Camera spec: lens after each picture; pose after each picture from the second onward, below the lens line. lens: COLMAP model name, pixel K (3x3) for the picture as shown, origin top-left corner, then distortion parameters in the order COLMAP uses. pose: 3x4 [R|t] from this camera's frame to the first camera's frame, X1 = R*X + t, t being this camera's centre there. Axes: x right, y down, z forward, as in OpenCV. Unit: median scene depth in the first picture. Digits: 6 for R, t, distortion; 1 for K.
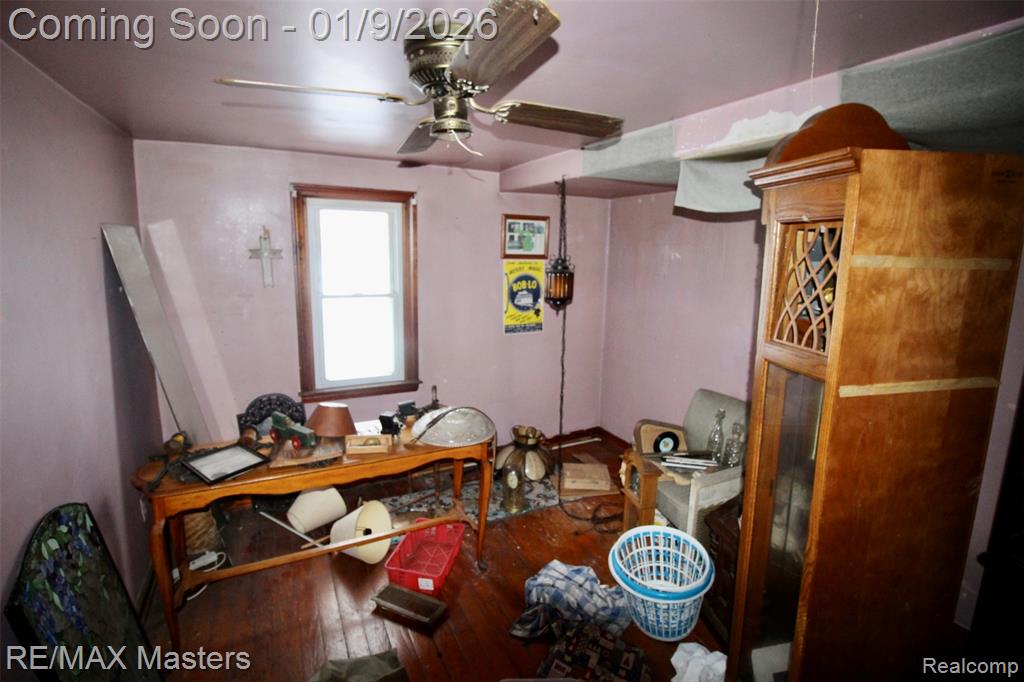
lens RADIAL K [[462.0, 0, 512.0], [0, 462.0, 341.0], [0, 0, 1]] dist [-0.000783, -0.000255]
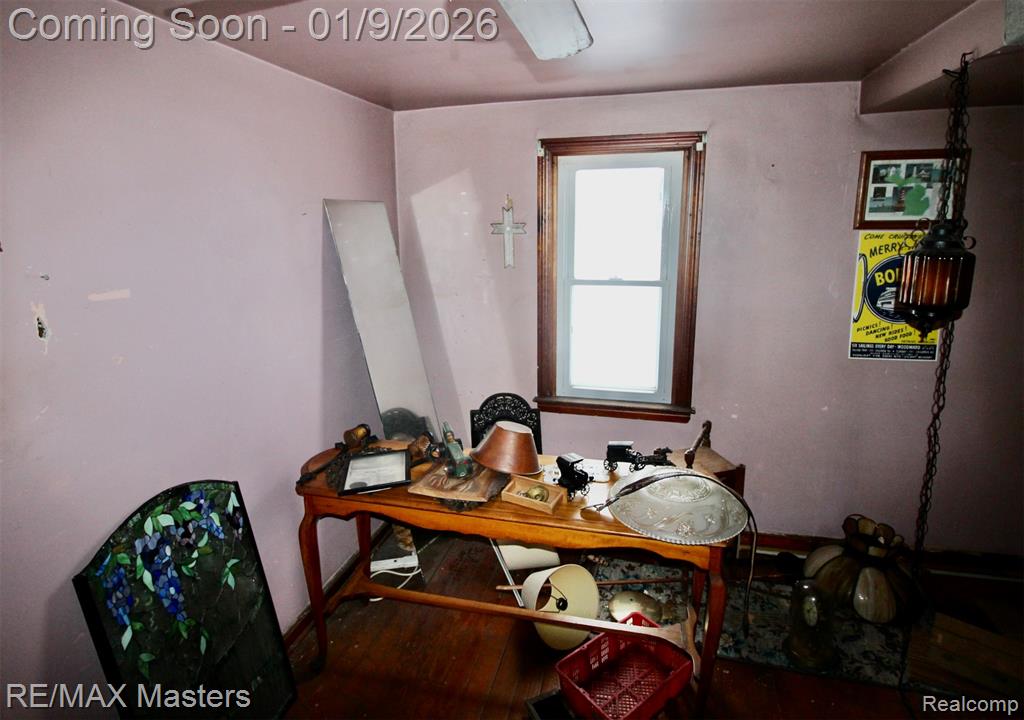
lens RADIAL K [[548.8, 0, 511.3], [0, 548.8, 335.3], [0, 0, 1]] dist [0.004592, -0.018957]
pose [[0.762737, 0.104348, -0.638235, 0.119032], [-0.101301, 0.993992, 0.041450, -0.033817], [0.638725, 0.033038, 0.768725, 0.223609]]
